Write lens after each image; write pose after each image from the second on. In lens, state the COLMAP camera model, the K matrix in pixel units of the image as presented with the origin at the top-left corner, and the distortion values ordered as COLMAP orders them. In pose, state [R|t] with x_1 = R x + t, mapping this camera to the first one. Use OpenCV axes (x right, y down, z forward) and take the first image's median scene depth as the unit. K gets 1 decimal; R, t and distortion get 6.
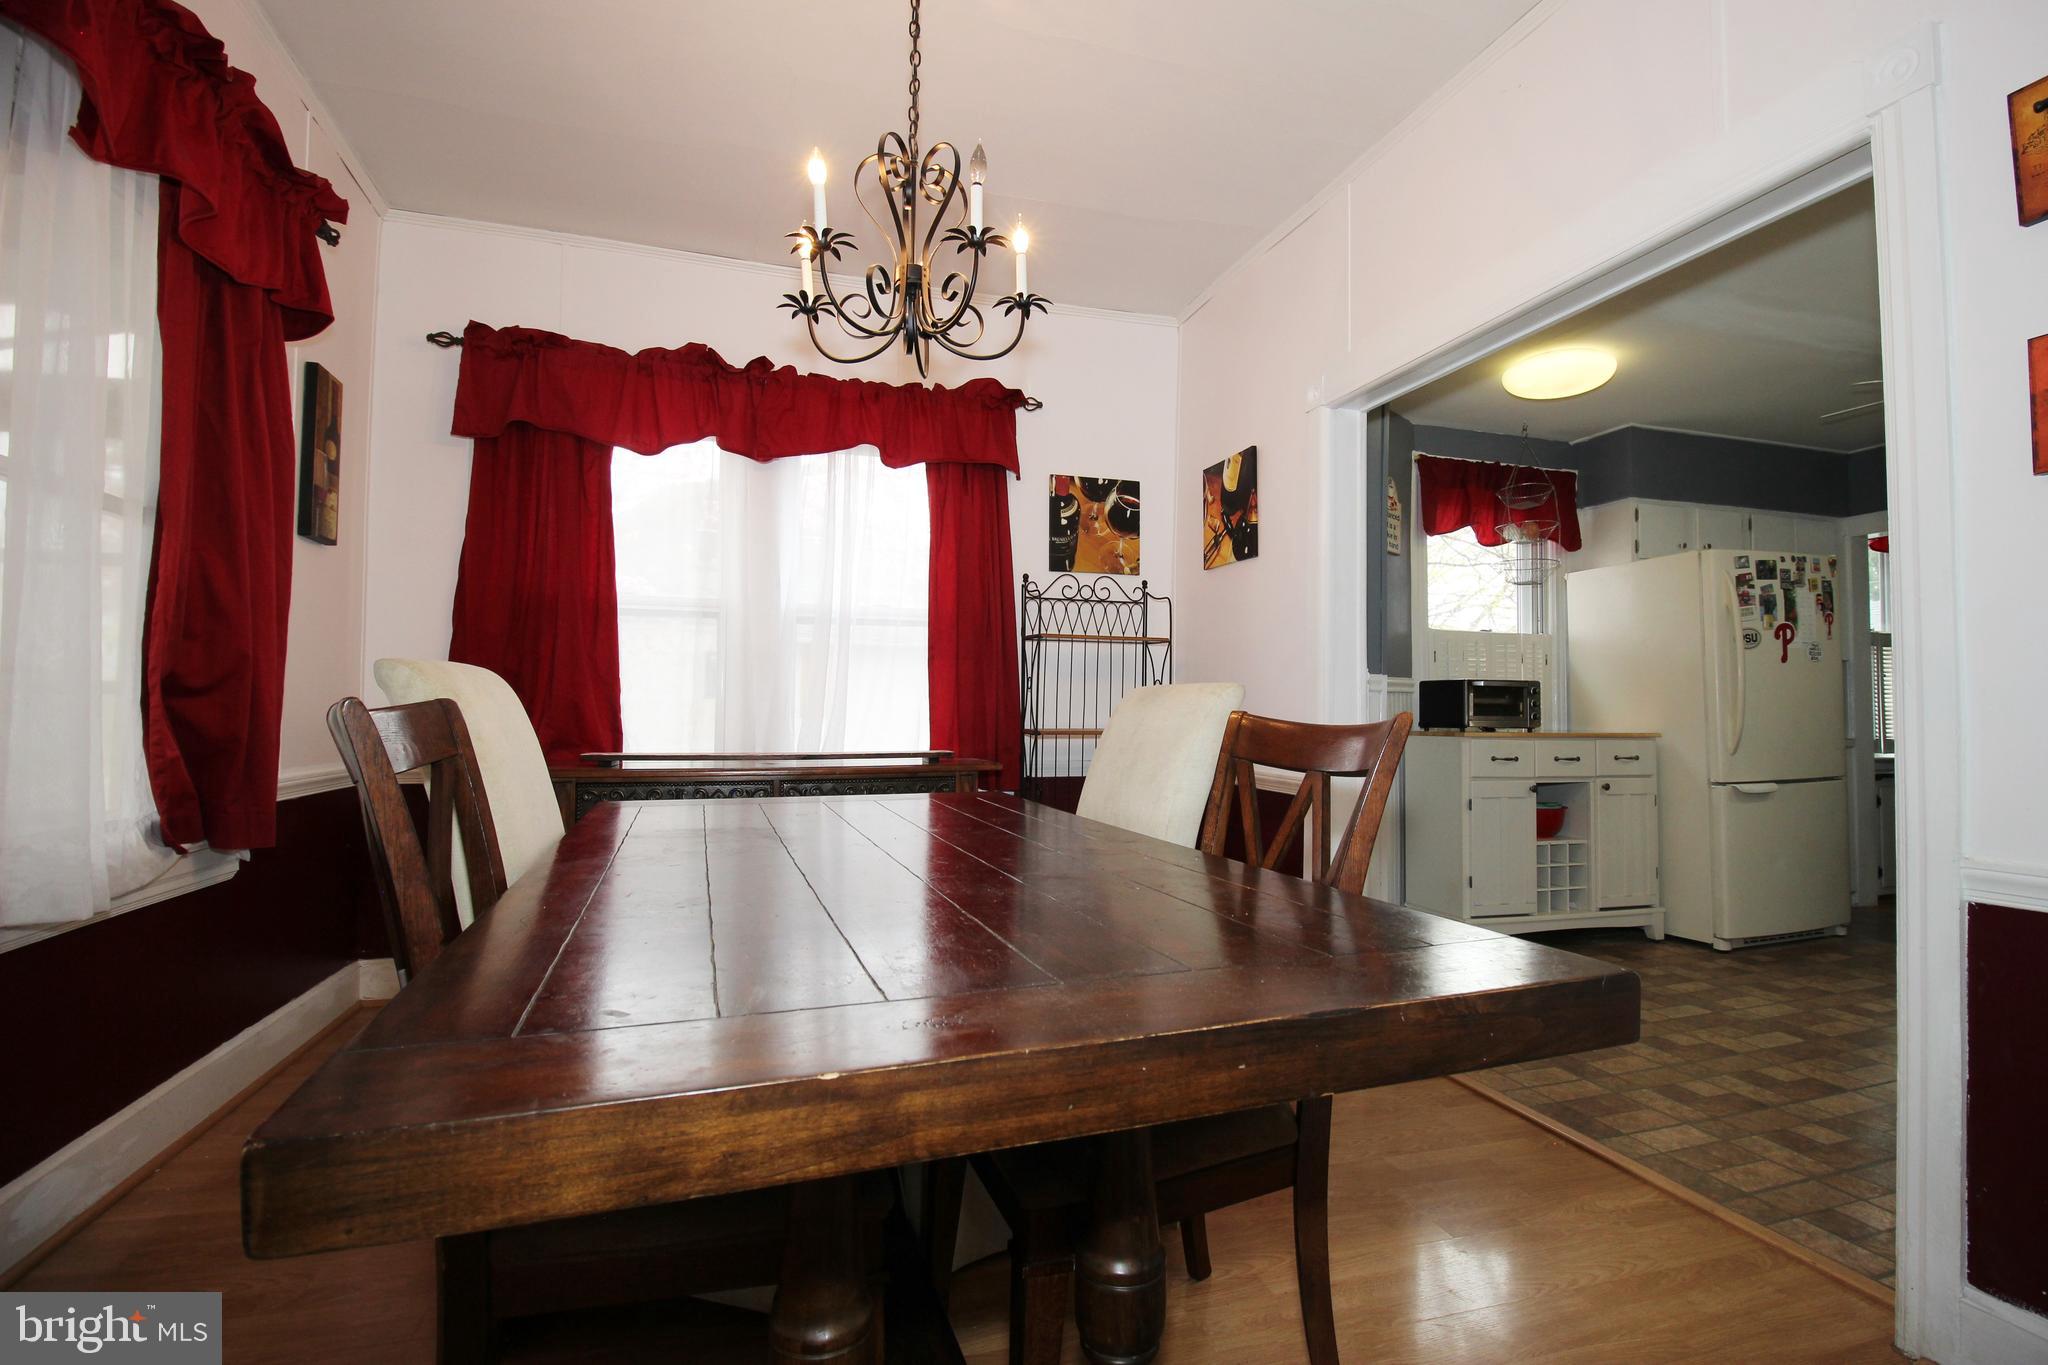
lens RADIAL K [[946.2, 0, 1055.5], [0, 946.2, 679.8], [0, 0, 1]] dist [-0.002470, -0.011681]
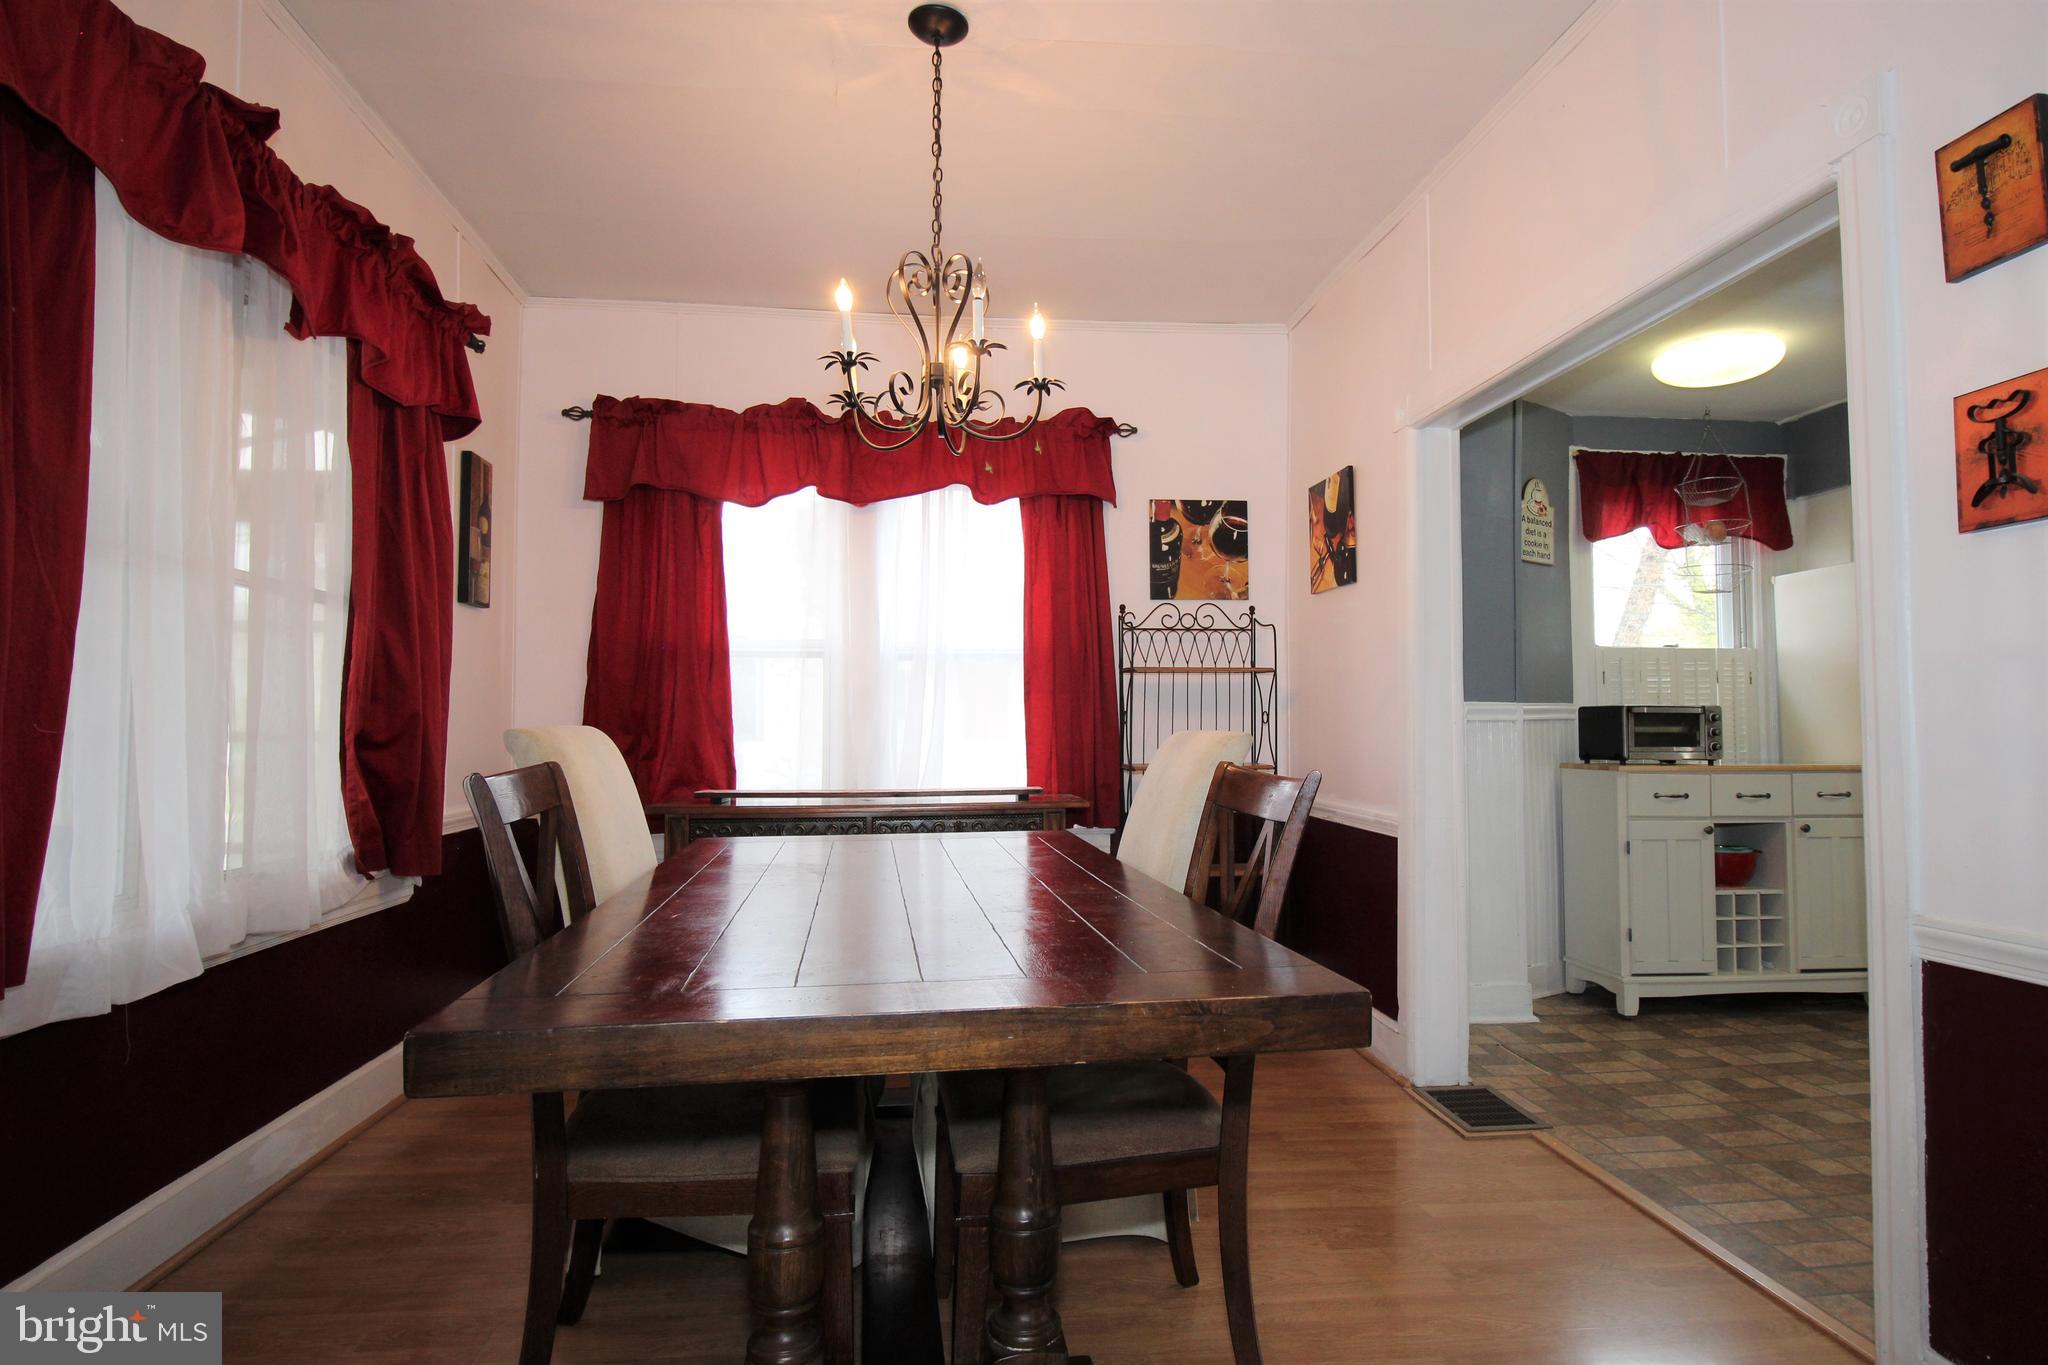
lens RADIAL K [[1094.6, 0, 1048.2], [0, 1094.6, 677.9], [0, 0, 1]] dist [0.006291, -0.014863]
pose [[0.981149, -0.018092, -0.192404, 0.126369], [0.015802, 0.999785, -0.013432, -0.026059], [0.192606, 0.010139, 0.981224, -0.139051]]
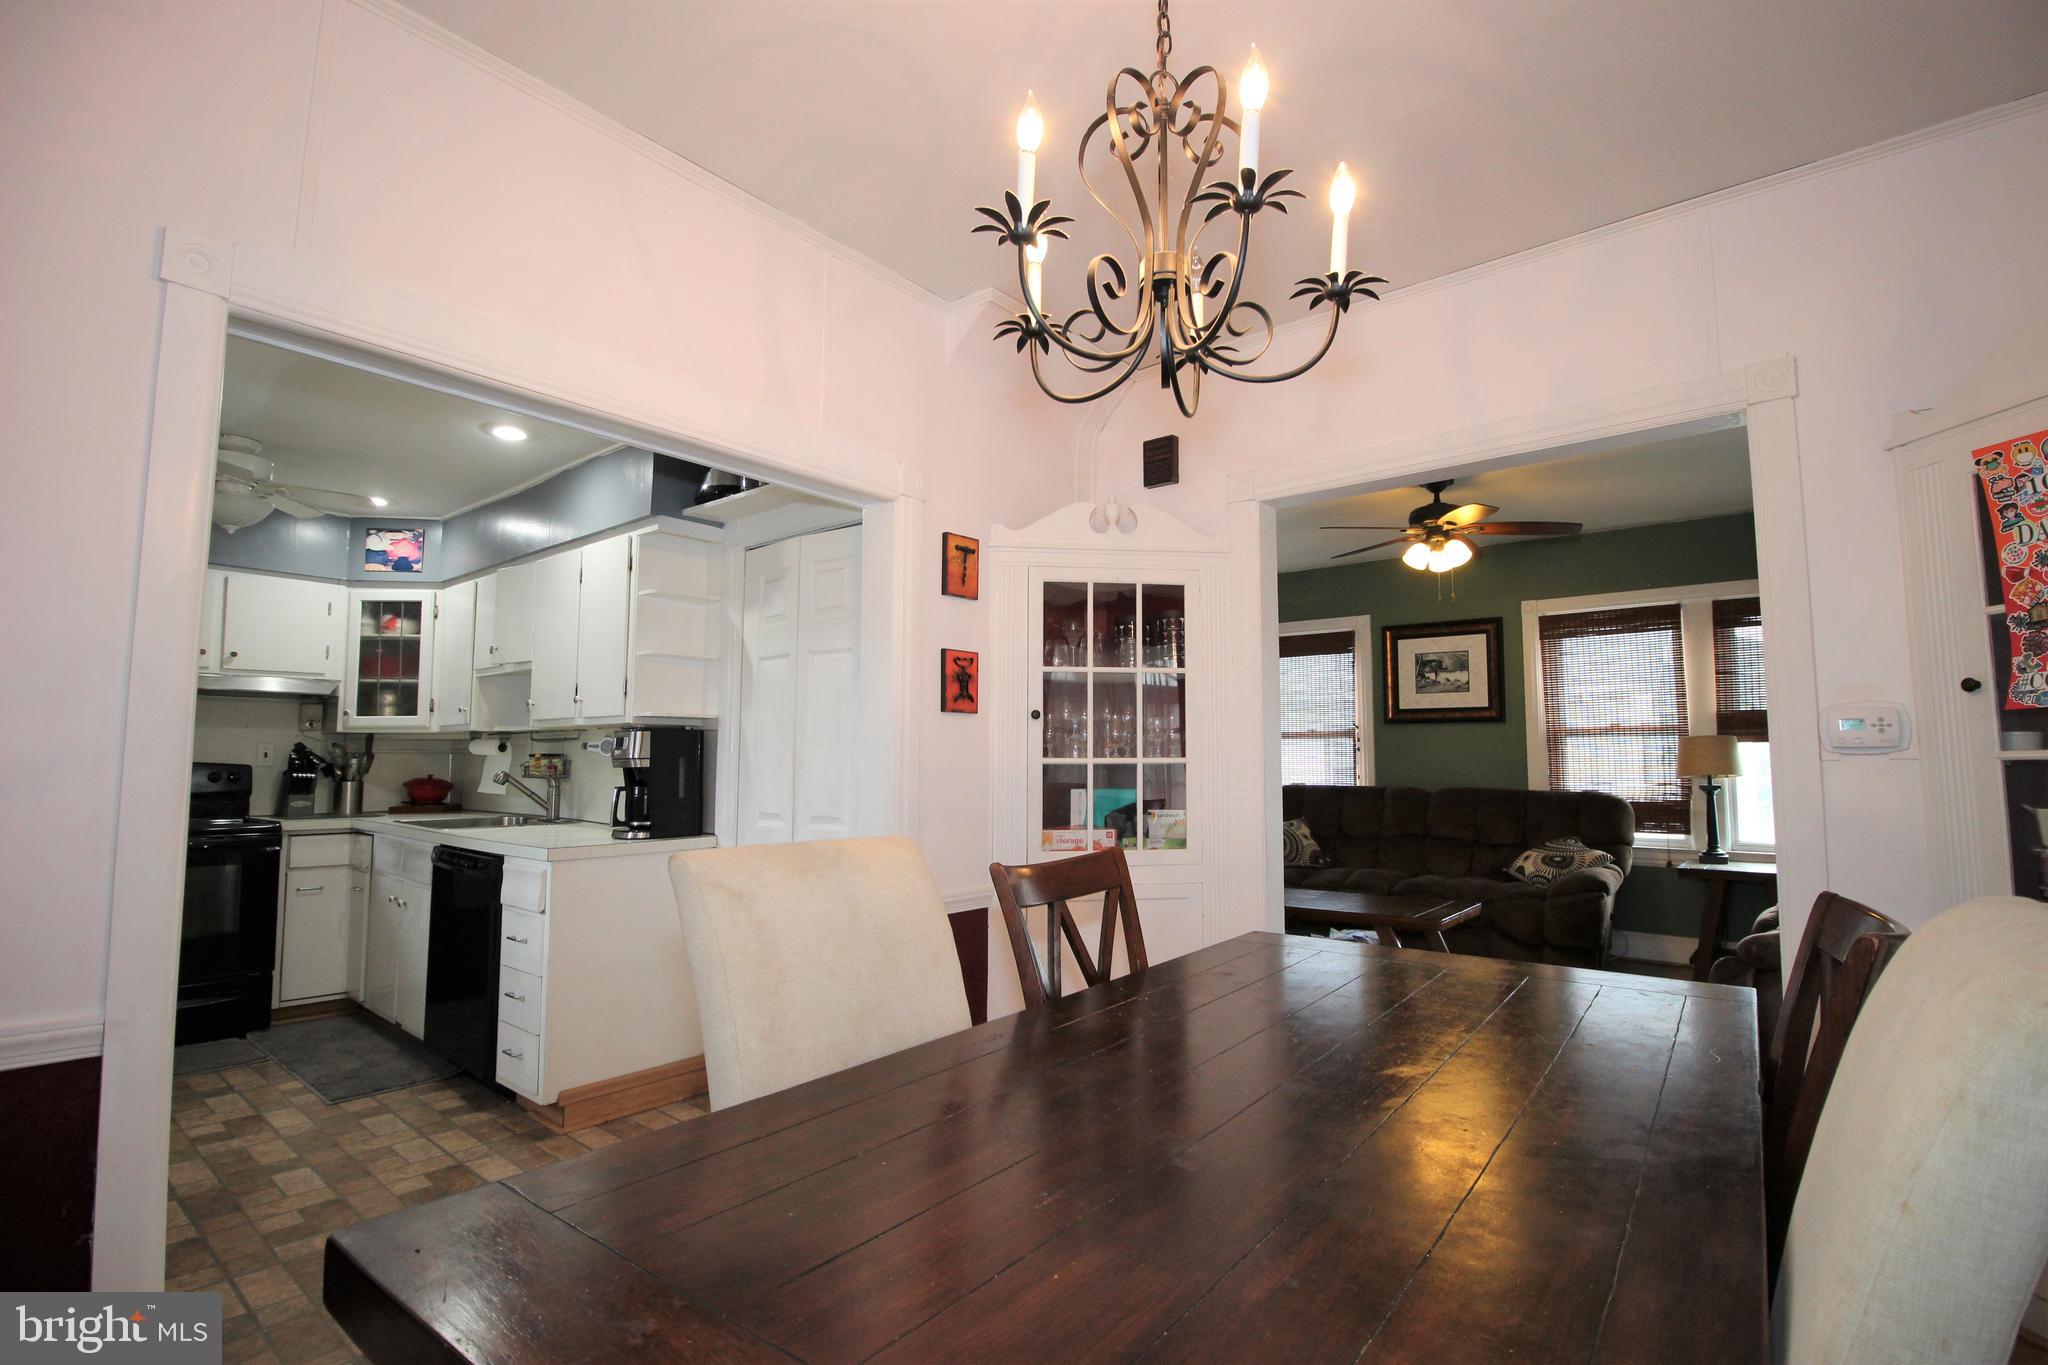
lens RADIAL K [[945.1, 0, 1051.5], [0, 945.1, 681.2], [0, 0, 1]] dist [-0.000868, -0.013061]
pose [[-0.533863, 0.058504, 0.843545, -0.382757], [-0.031231, 0.995559, -0.088813, -0.042135], [-0.844994, -0.073758, -0.529665, 0.793468]]
